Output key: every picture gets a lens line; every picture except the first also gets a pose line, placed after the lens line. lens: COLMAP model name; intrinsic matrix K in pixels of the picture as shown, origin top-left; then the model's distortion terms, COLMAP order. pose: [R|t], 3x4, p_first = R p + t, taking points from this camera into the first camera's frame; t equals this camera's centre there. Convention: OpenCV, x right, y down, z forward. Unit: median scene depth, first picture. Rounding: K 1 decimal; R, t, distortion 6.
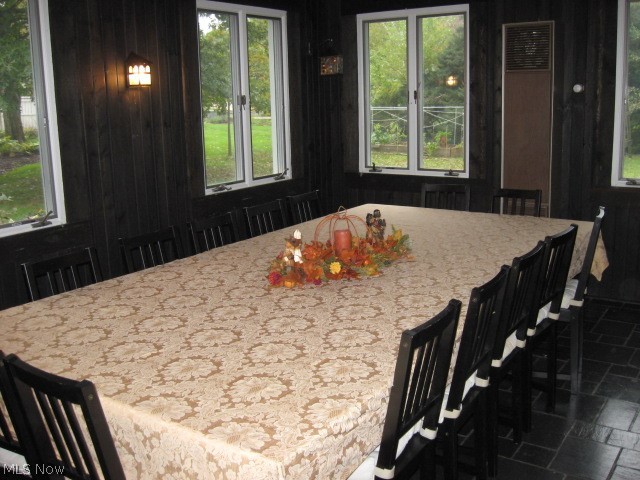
lens RADIAL K [[659.8, 0, 320.0], [0, 659.8, 240.0], [0, 0, 1]] dist [-0.236919, 0.248597]
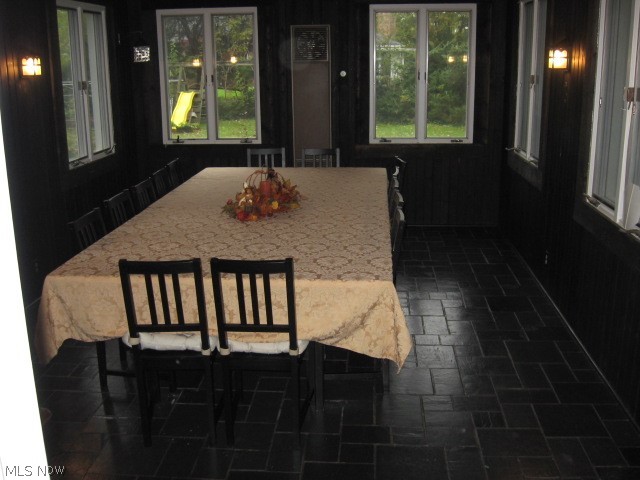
lens RADIAL K [[659.8, 0, 320.0], [0, 659.8, 240.0], [0, 0, 1]] dist [-0.236919, 0.248597]
pose [[0.867770, -0.109868, 0.484669, -0.350744], [0.086598, 0.993765, 0.070225, 0.013343], [-0.489363, -0.018967, 0.871874, -0.199340]]
